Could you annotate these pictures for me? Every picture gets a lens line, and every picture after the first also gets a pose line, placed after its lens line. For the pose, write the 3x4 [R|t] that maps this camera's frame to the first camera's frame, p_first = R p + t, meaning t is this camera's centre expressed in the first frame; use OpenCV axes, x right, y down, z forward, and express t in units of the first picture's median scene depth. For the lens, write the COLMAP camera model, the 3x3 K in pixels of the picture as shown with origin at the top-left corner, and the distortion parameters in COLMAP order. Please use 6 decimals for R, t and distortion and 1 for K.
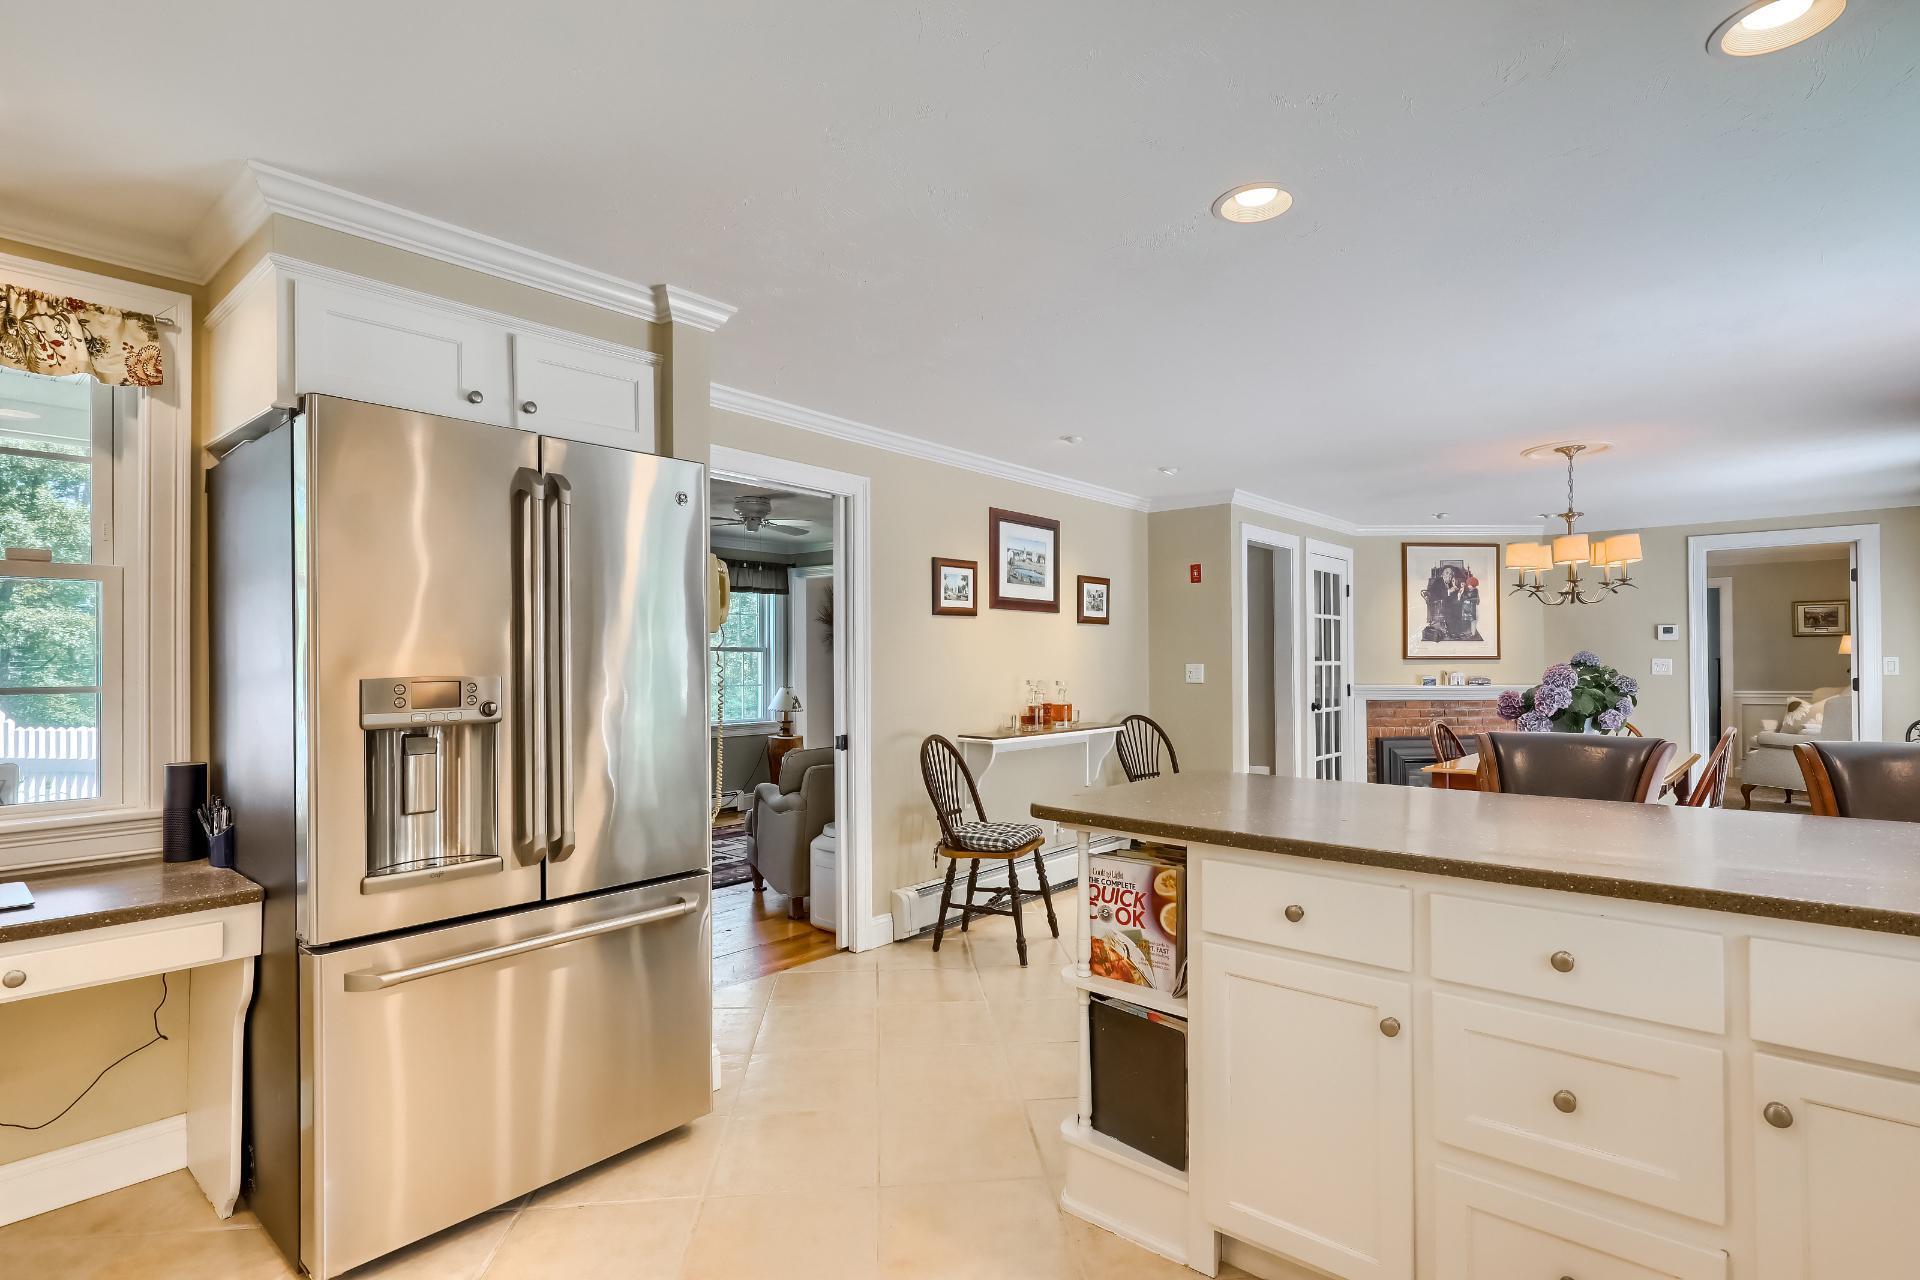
lens RADIAL K [[937.4, 0, 974.6], [0, 937.4, 654.4], [0, 0, 1]] dist [-0.001932, 0.000556]
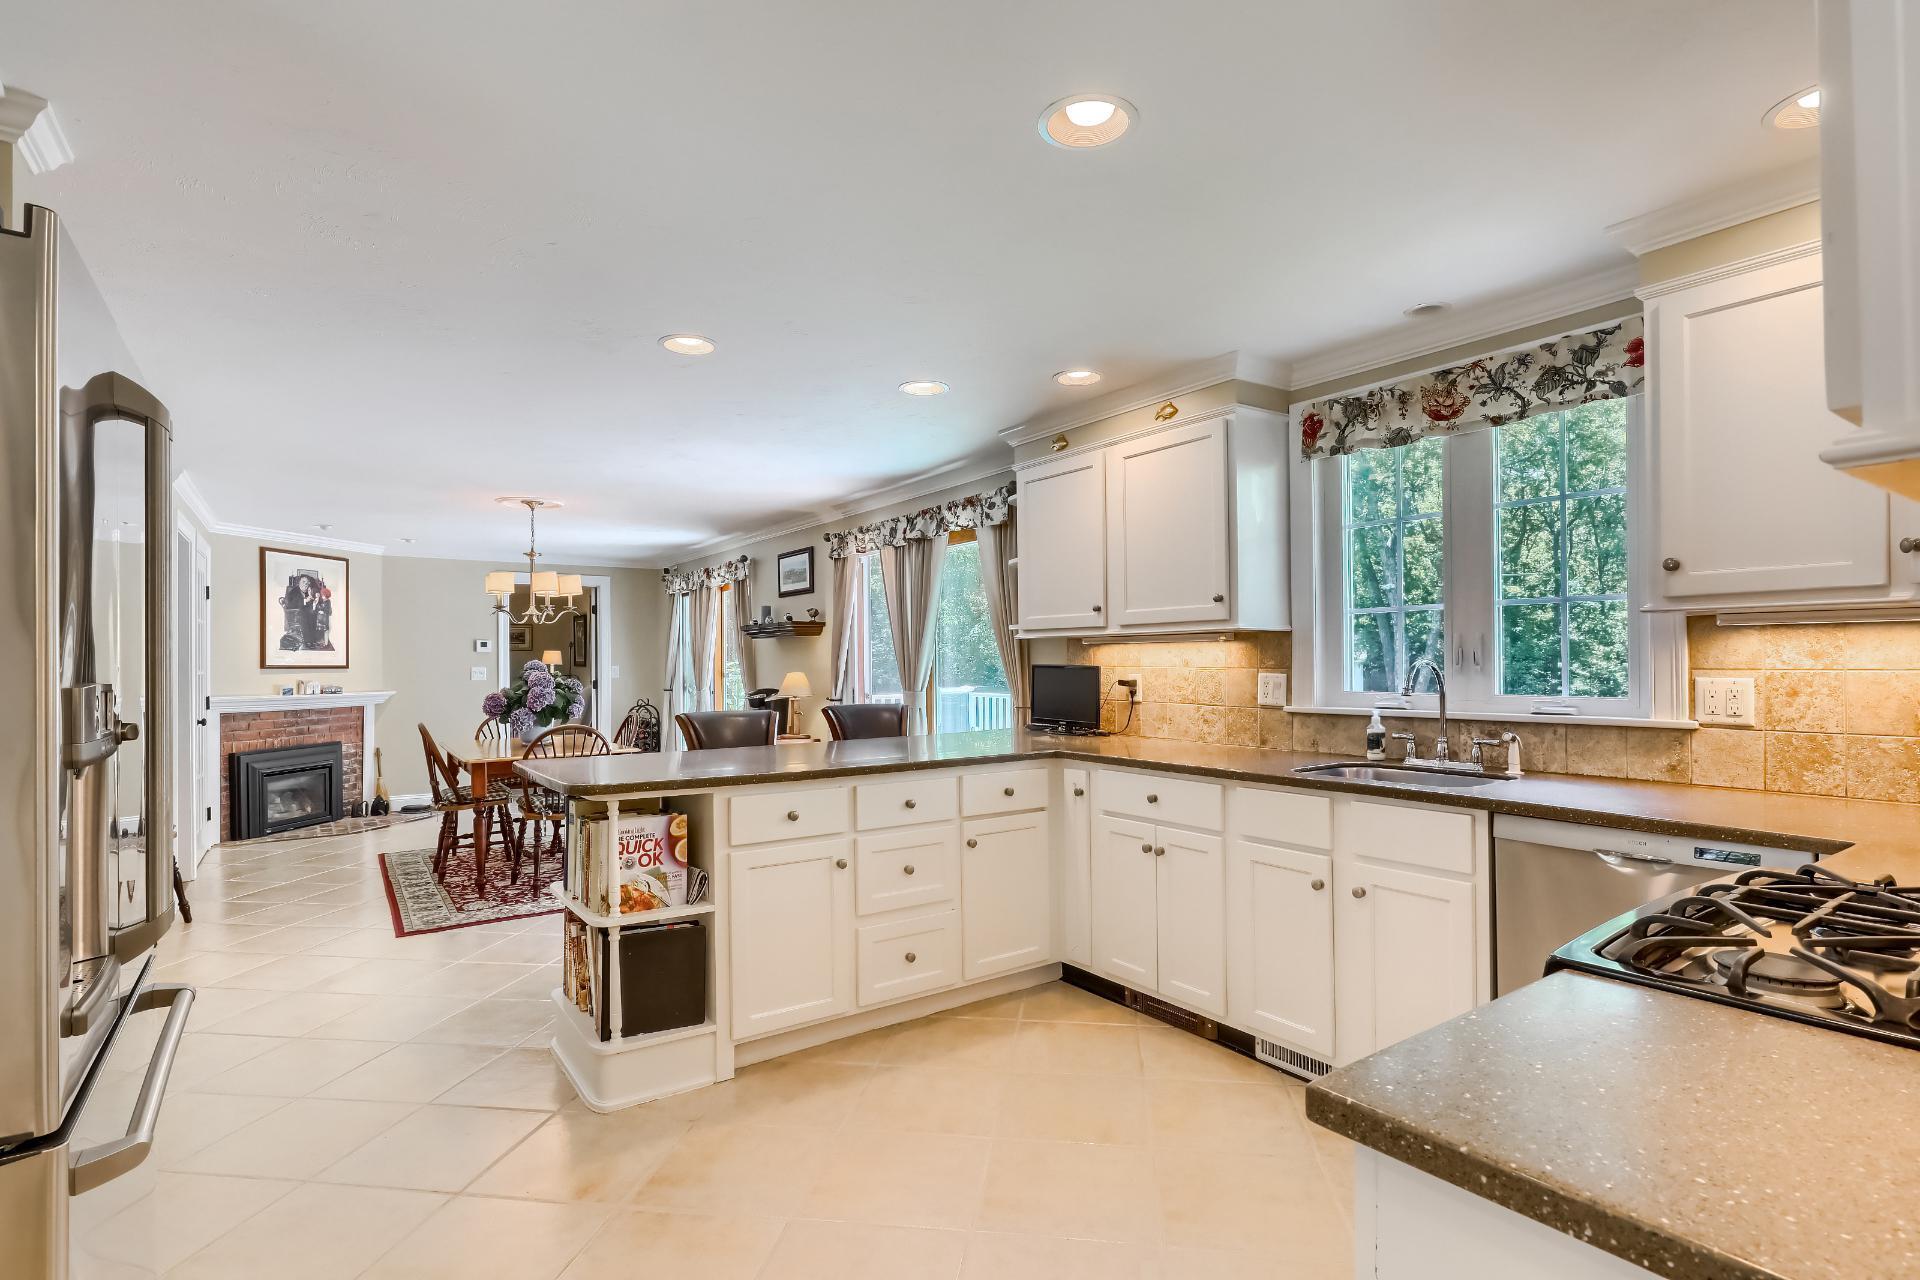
lens RADIAL K [[937.4, 0, 964.4], [0, 937.4, 648.1], [0, 0, 1]] dist [-0.001932, 0.000556]
pose [[0.244808, 0.019123, 0.969383, -0.291933], [-0.000304, 0.999807, -0.019646, 0.002837], [-0.969572, 0.004515, 0.244767, 0.072543]]
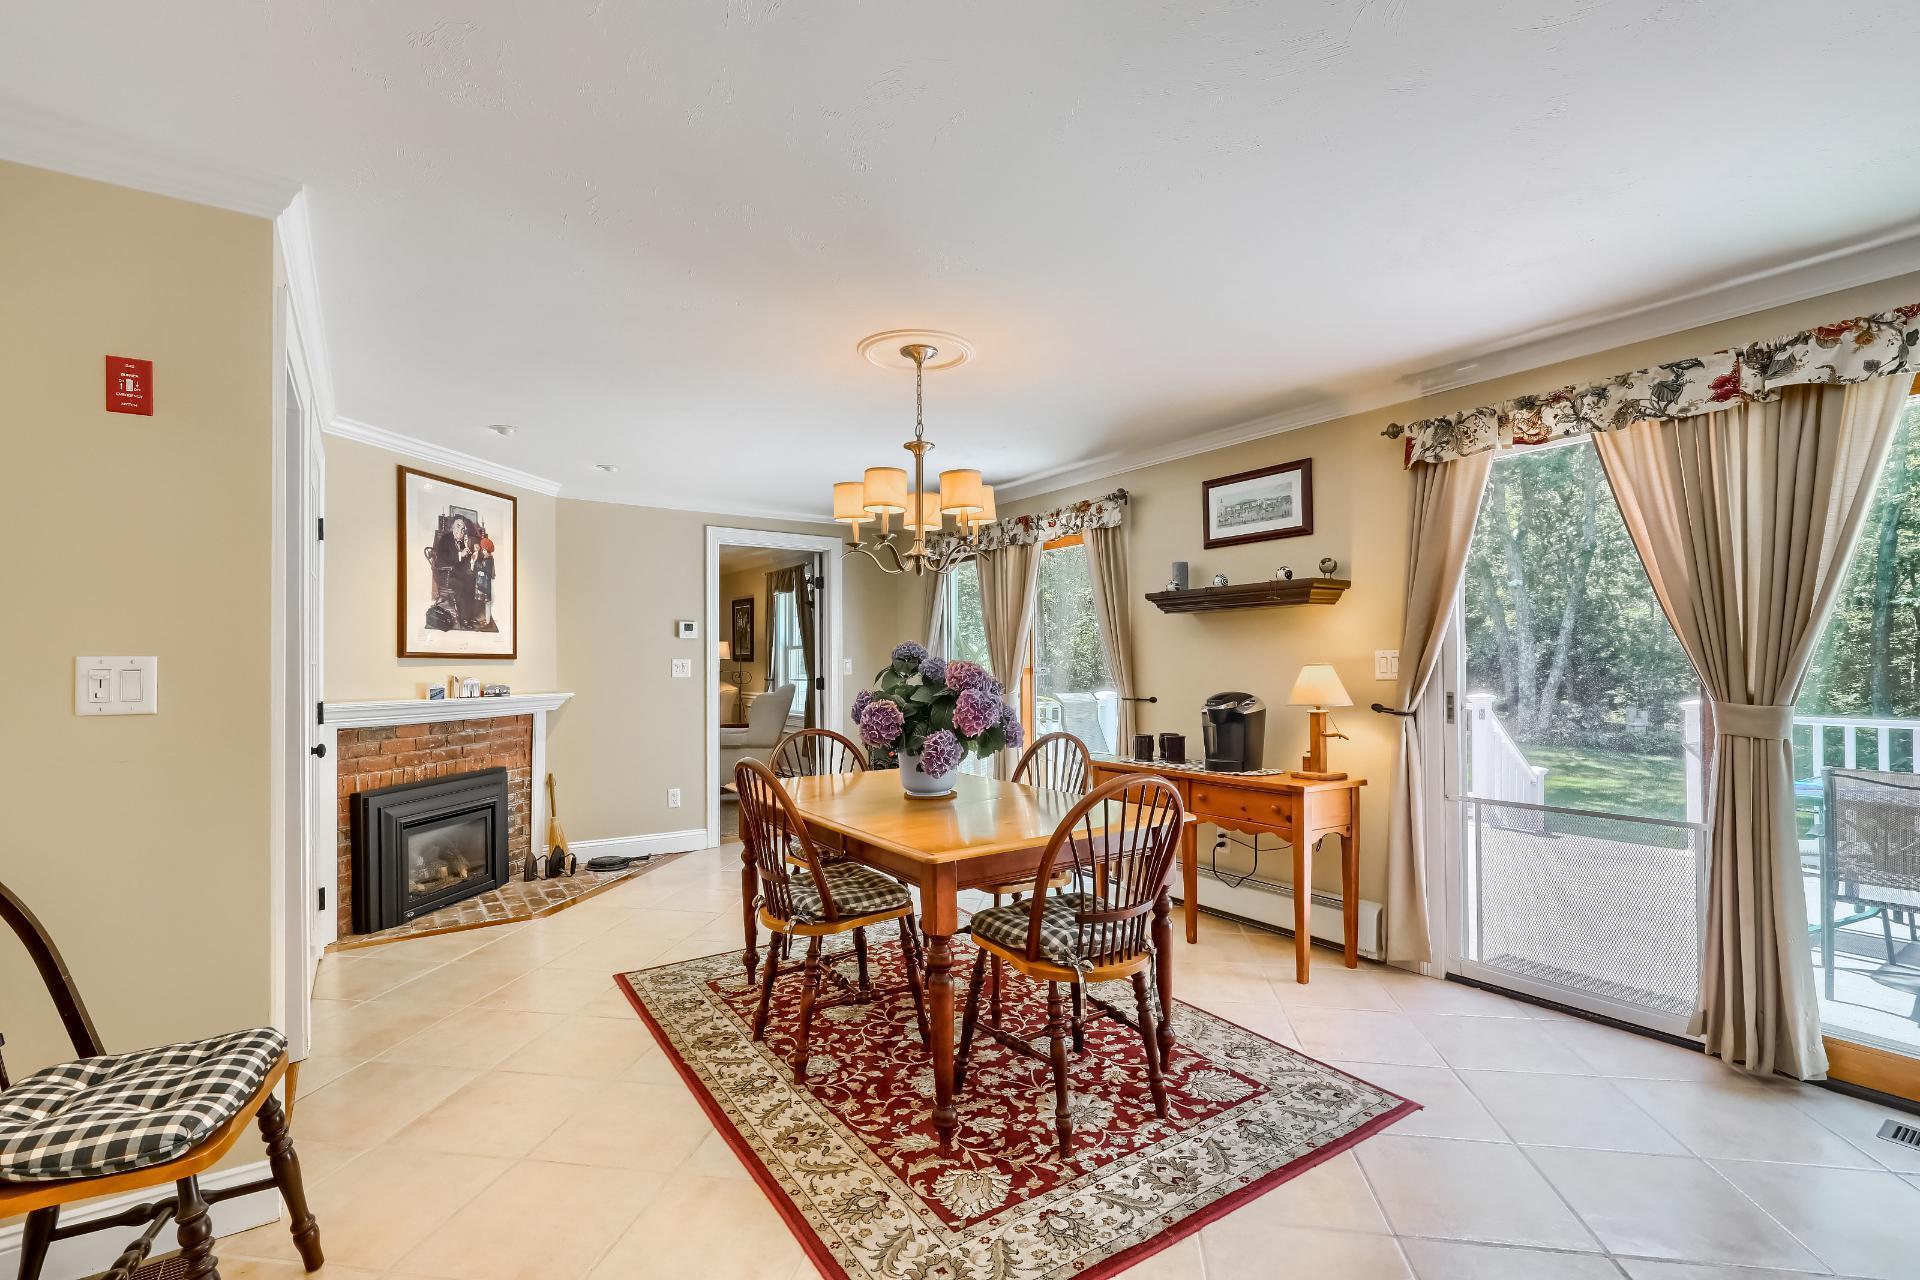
lens RADIAL K [[859.9, 0, 969.1], [0, 859.9, 648.3], [0, 0, 1]] dist [-0.002973, -0.000183]
pose [[0.246181, 0.021482, 0.968986, 0.012436], [-0.002733, 0.999766, -0.021470, 0.010275], [-0.969220, 0.002637, 0.246182, 0.509003]]
